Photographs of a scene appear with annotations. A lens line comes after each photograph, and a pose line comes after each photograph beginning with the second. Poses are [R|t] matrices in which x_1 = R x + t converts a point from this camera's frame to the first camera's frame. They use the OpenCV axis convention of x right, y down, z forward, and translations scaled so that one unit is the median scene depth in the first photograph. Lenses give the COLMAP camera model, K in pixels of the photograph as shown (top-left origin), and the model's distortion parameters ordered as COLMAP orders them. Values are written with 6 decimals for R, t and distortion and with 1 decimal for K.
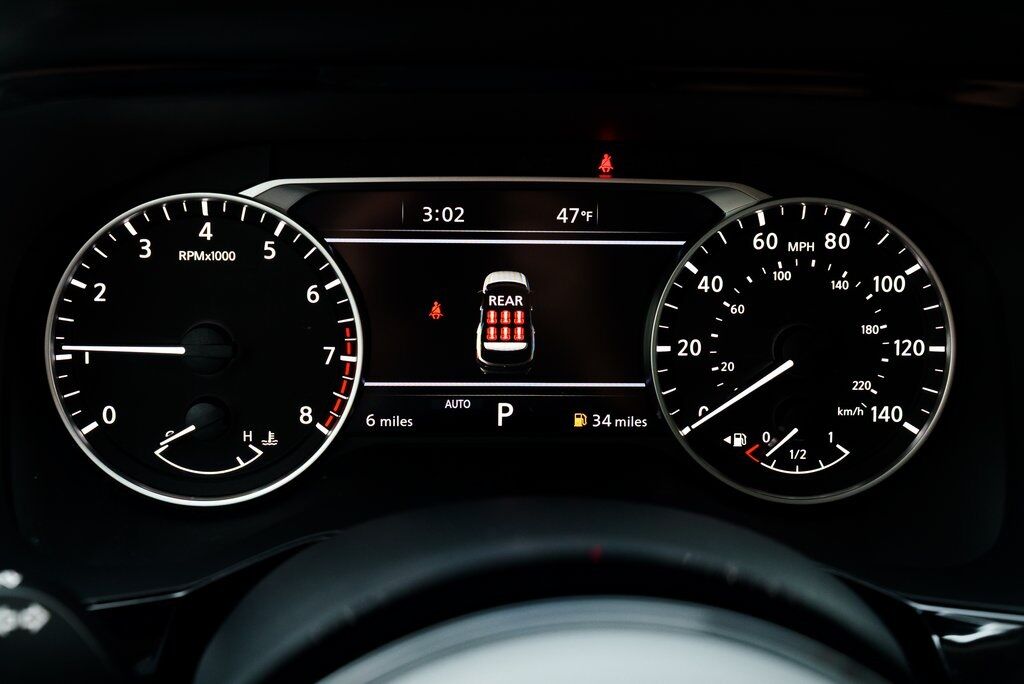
lens RADIAL K [[1299.9, 0, 514.1], [0, 1299.9, 349.4], [0, 0, 1]] dist [0.021663, 0.000000]
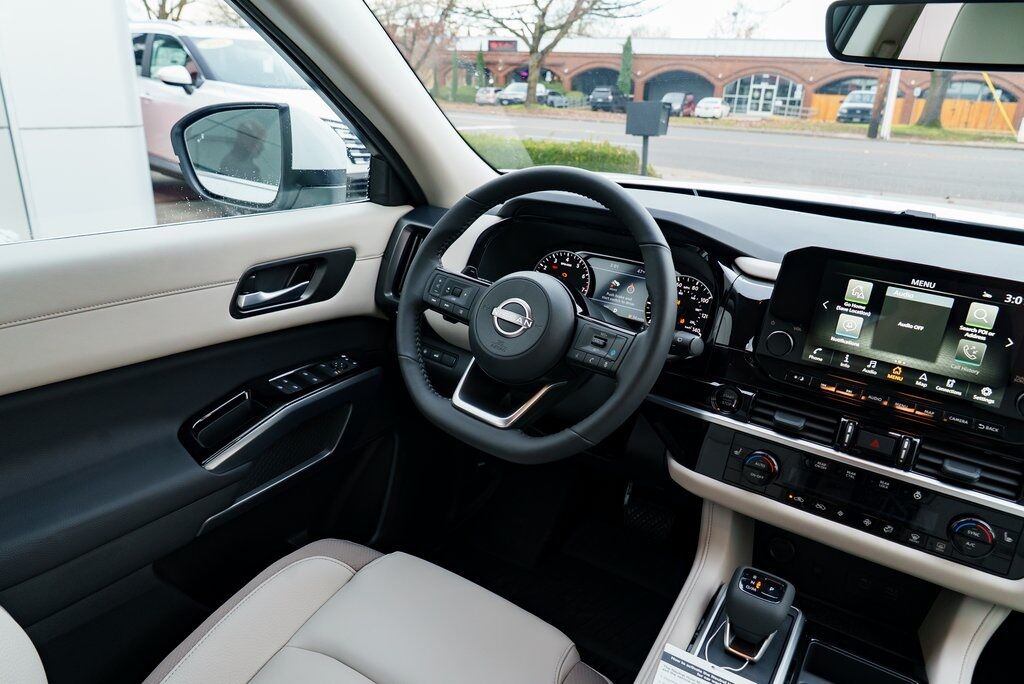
lens RADIAL K [[697.0, 0, 508.7], [0, 697.0, 349.8], [0, 0, 1]] dist [-0.029765, 0.025411]
pose [[0.818961, 0.239634, -0.521419, 0.990379], [-0.302089, 0.952574, -0.036688, 0.380516], [0.487898, 0.187561, 0.852512, -1.218195]]
